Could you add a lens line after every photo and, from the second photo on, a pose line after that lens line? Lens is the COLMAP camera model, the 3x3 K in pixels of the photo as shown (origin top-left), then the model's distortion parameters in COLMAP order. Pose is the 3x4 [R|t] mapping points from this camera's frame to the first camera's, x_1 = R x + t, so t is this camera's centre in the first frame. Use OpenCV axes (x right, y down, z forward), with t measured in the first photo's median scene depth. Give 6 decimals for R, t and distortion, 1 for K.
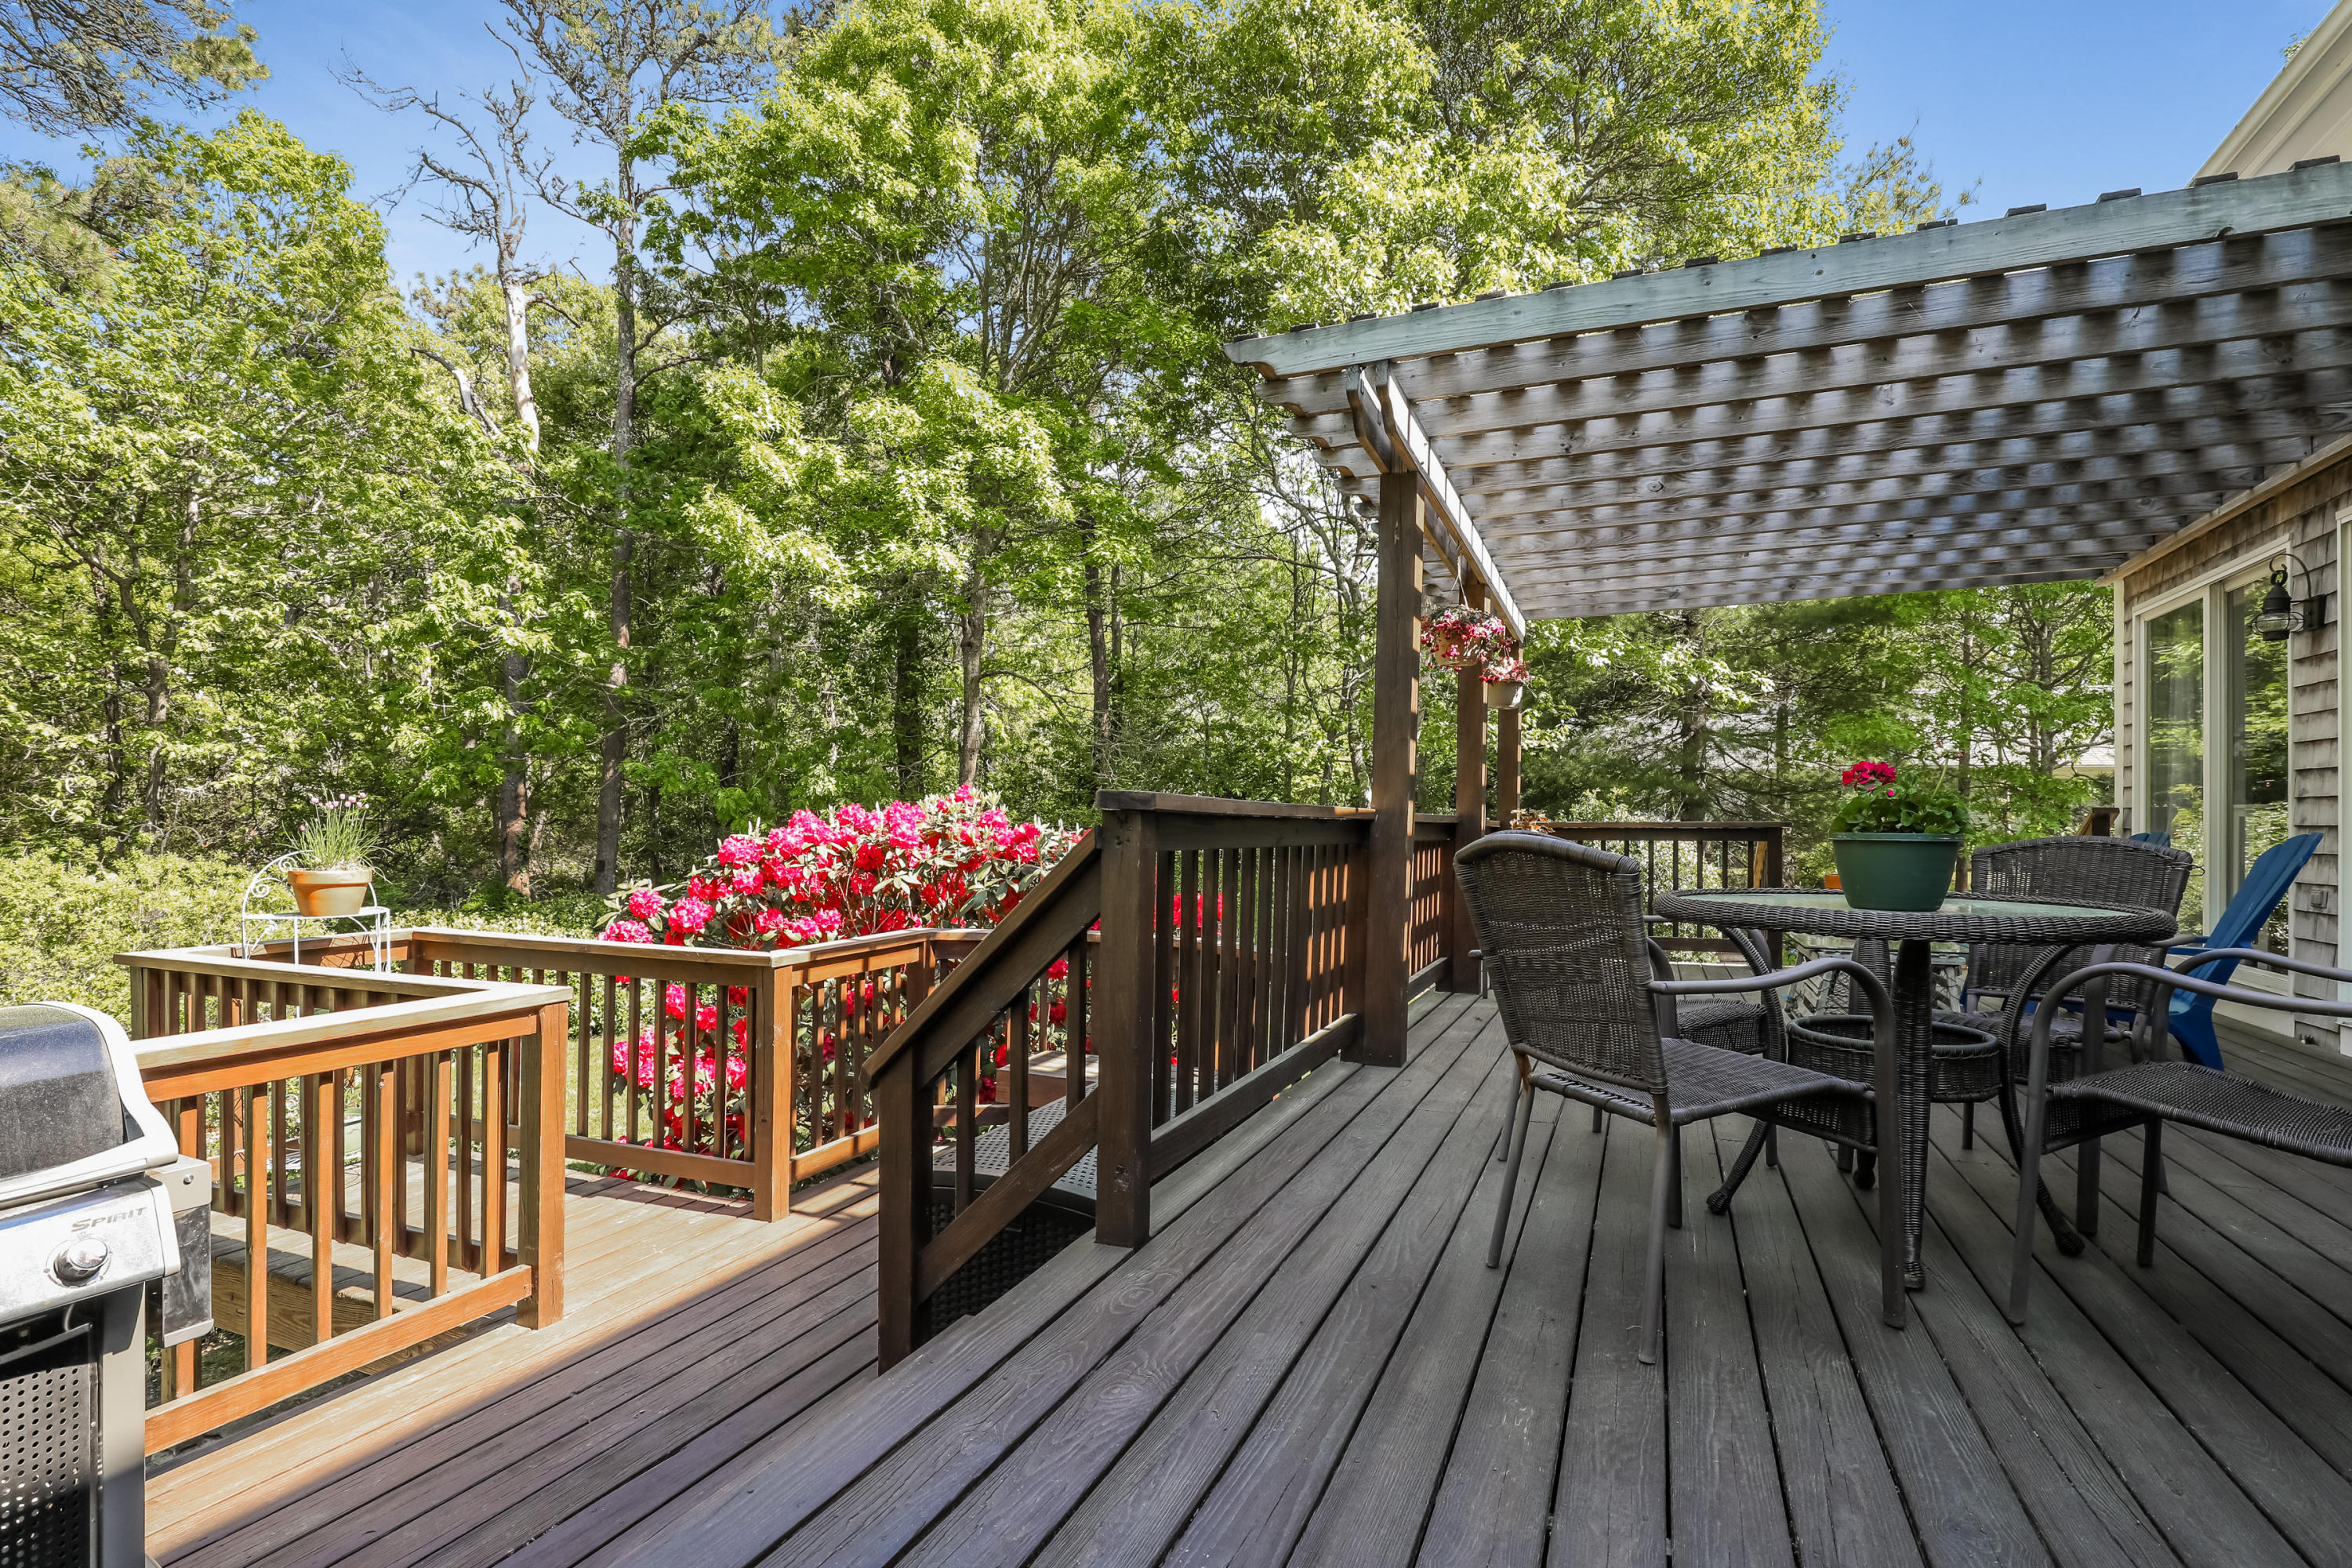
lens RADIAL K [[1131.8, 0, 1157.2], [0, 1131.8, 834.2], [0, 0, 1]] dist [-0.031098, 0.006819]
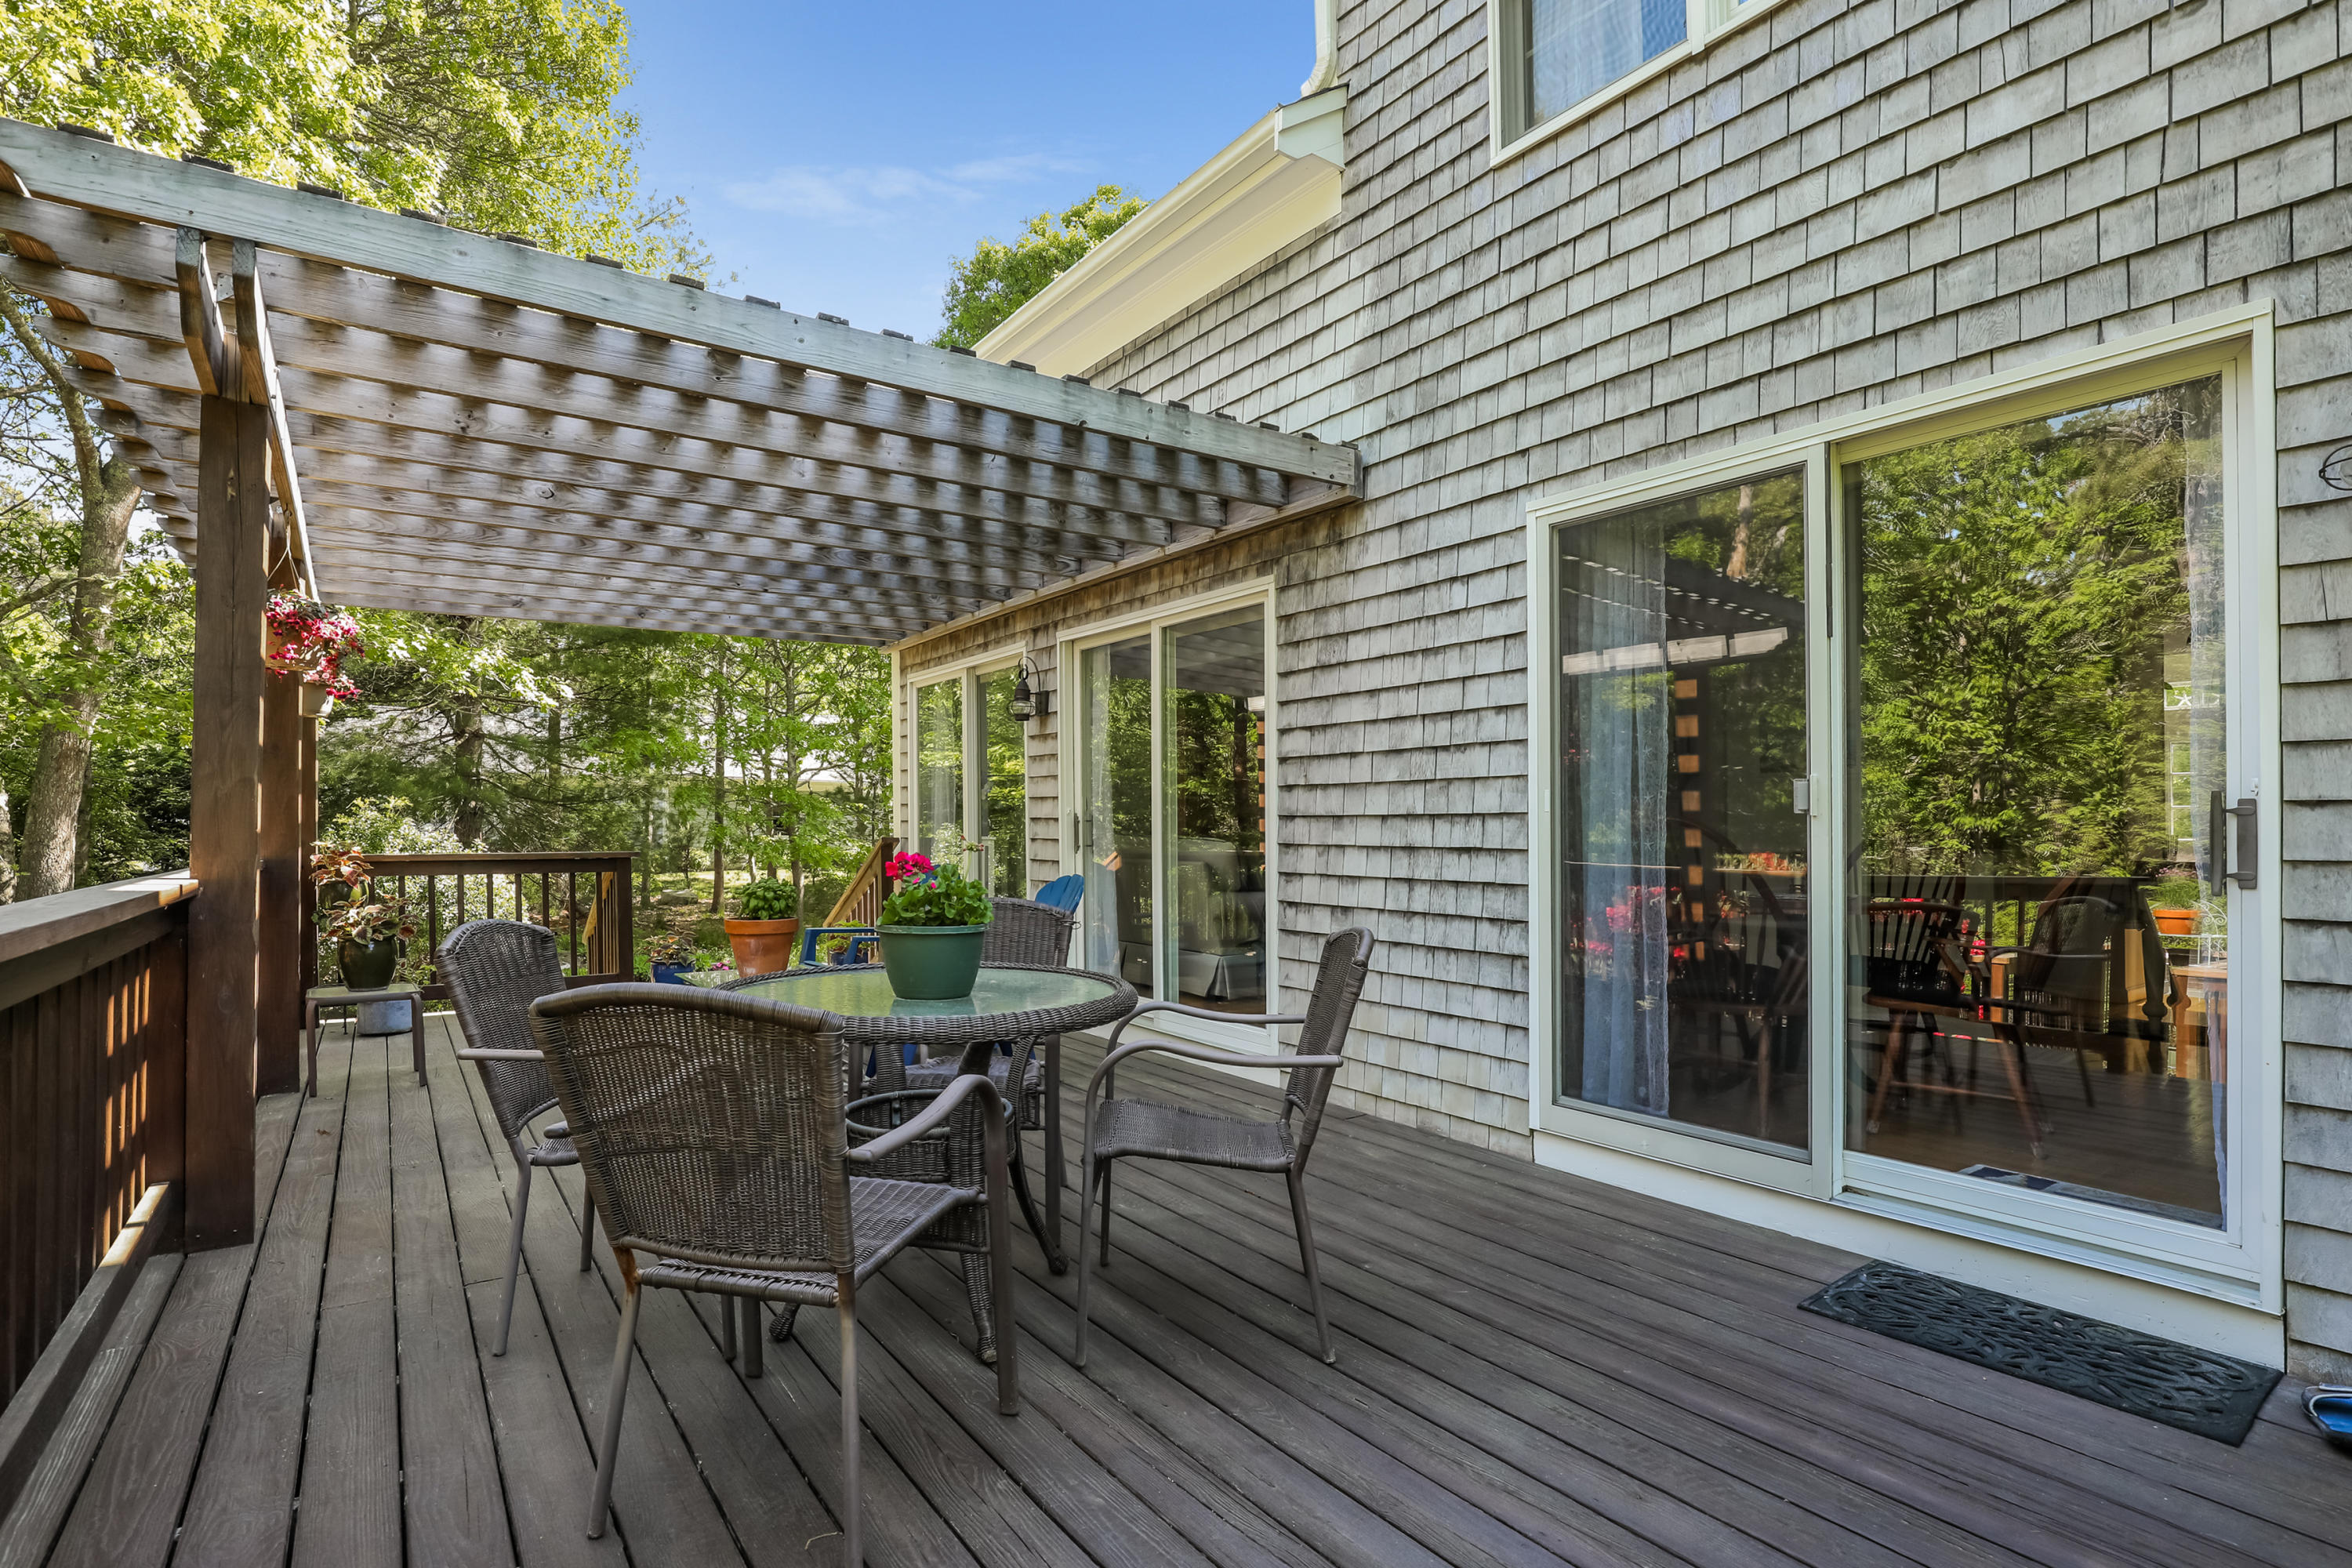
lens RADIAL K [[1143.6, 0, 1128.0], [0, 1143.6, 828.7], [0, 0, 1]] dist [-0.012715, 0.000137]
pose [[0.539904, -0.010357, 0.841663, -0.078261], [0.013018, 0.999907, 0.003954, -0.049917], [-0.841626, 0.008822, 0.539989, 0.150443]]
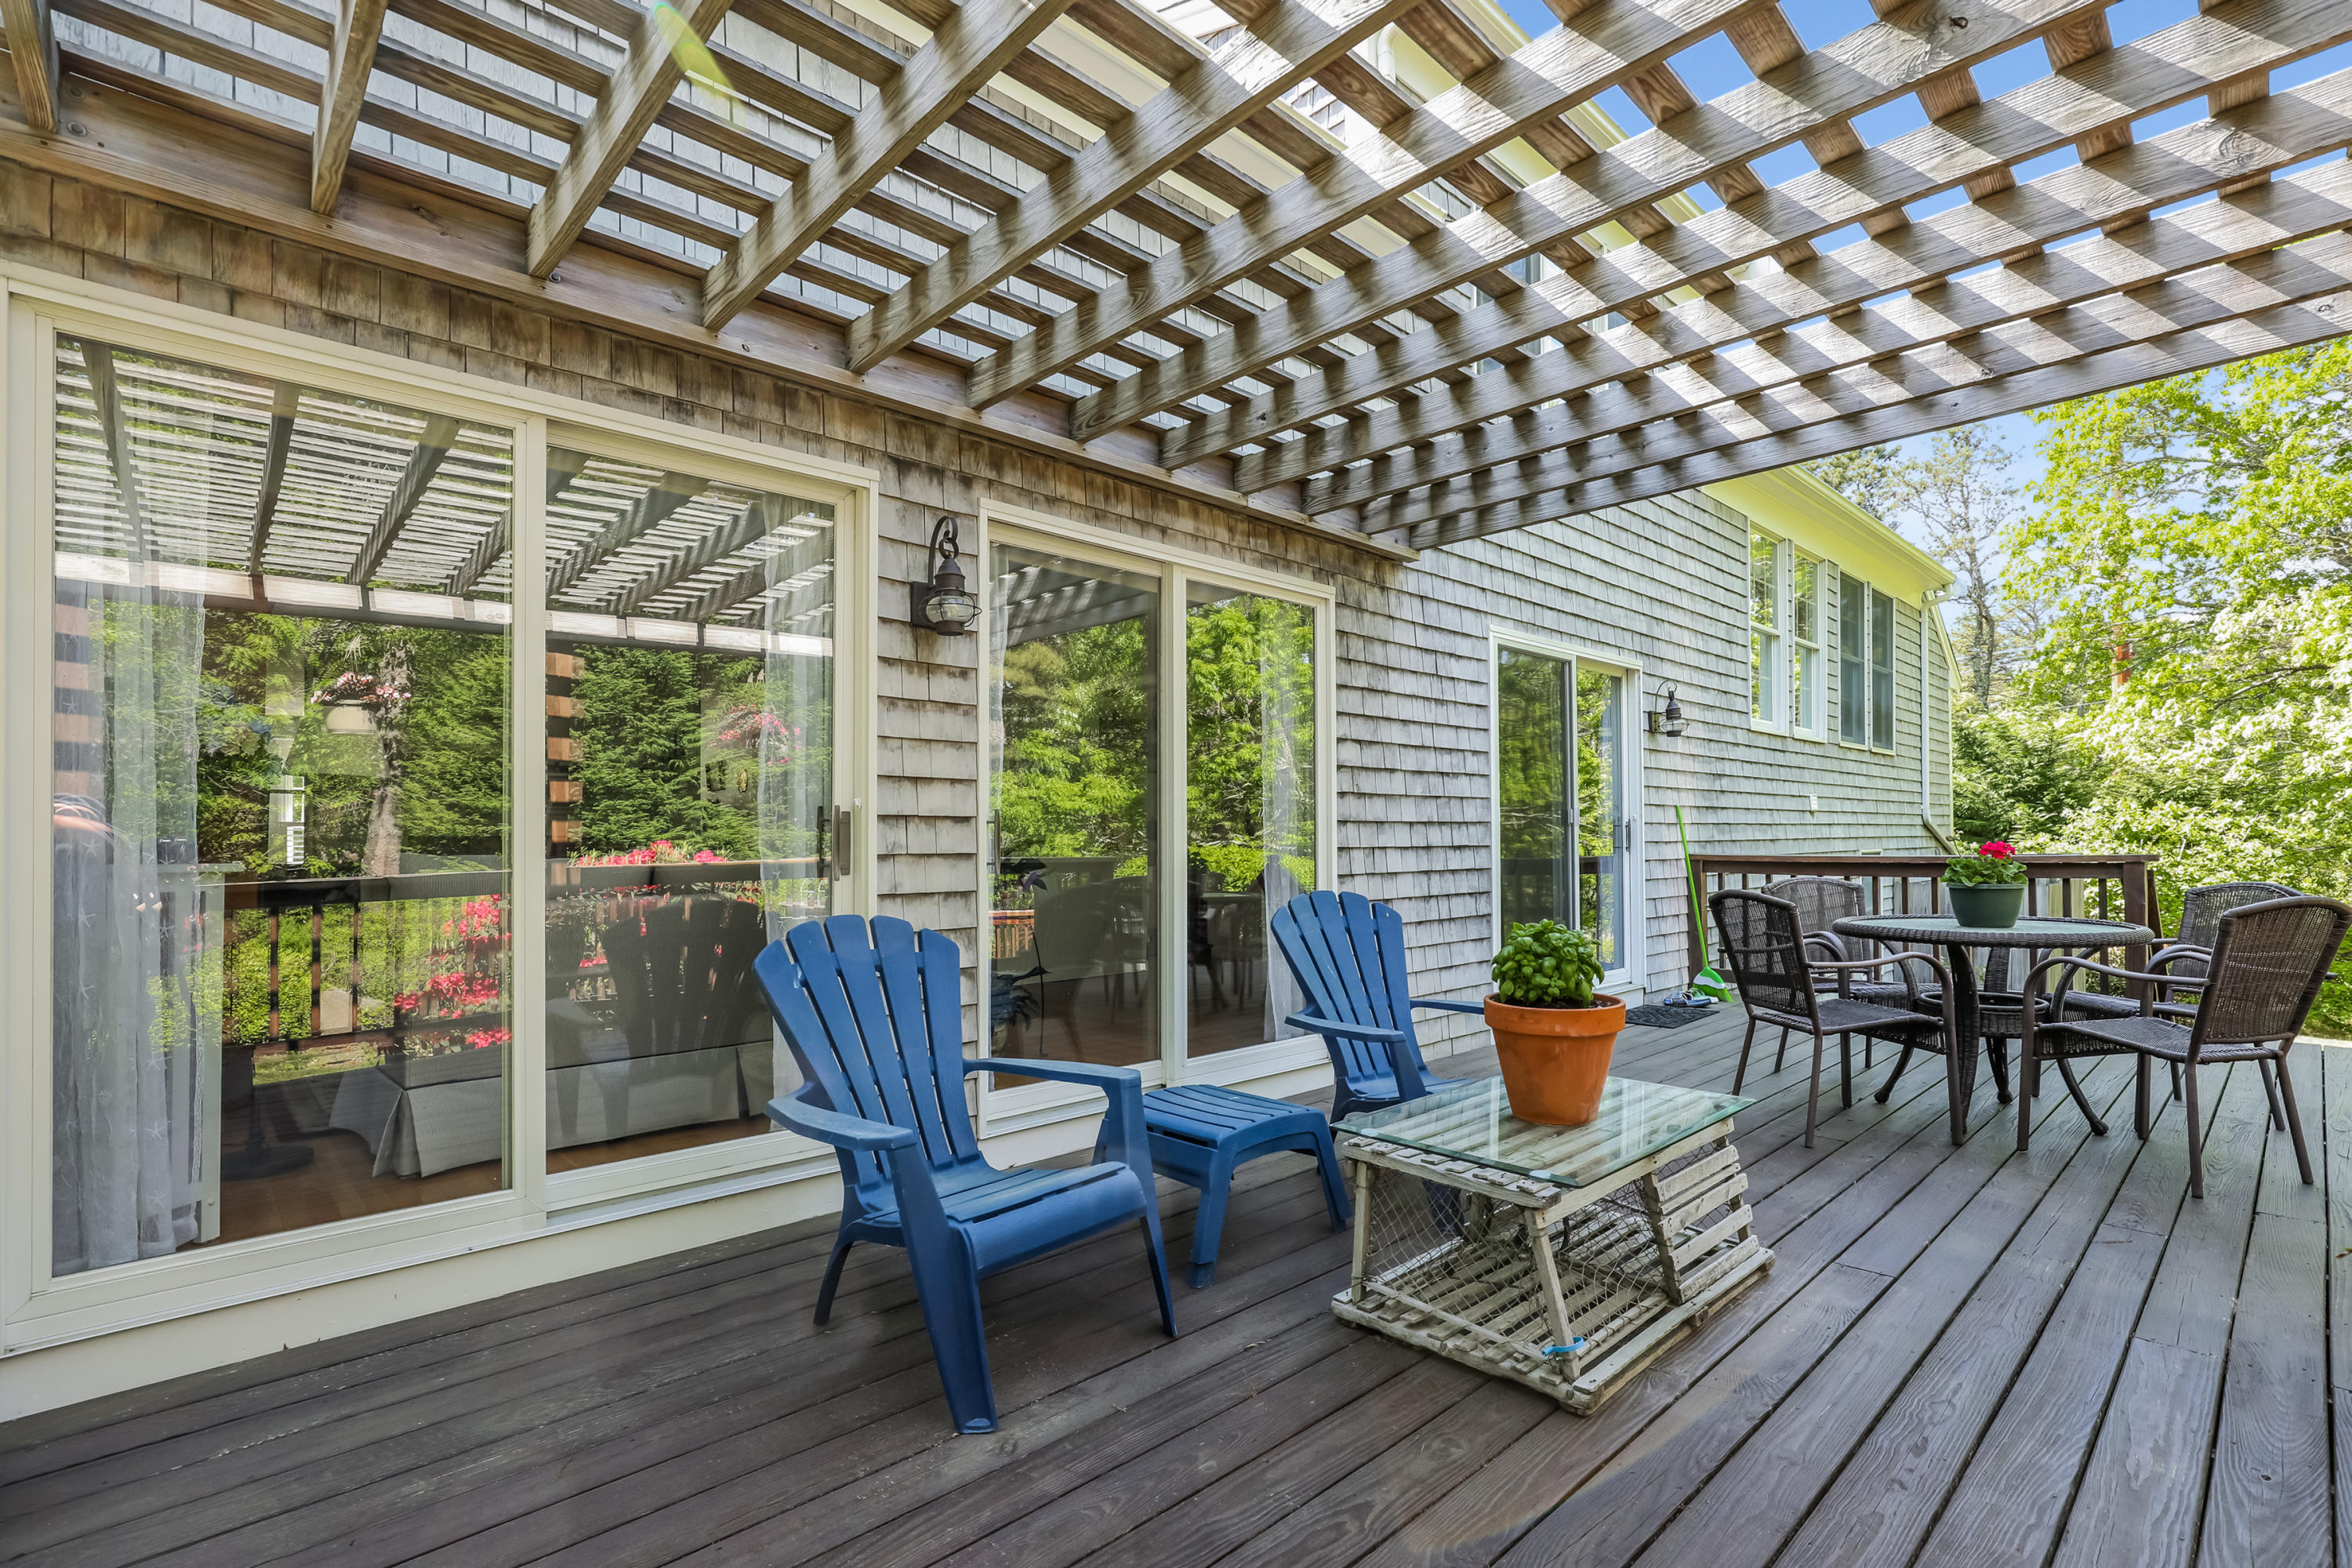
lens RADIAL K [[1082.4, 0, 1175.3], [0, 1082.4, 847.4], [0, 0, 1]] dist [-0.010032, 0.000225]
pose [[-0.918277, 0.002827, 0.395928, 0.601541], [0.008973, 0.999866, 0.013671, -0.045607], [-0.395836, 0.016106, -0.918180, 1.587179]]
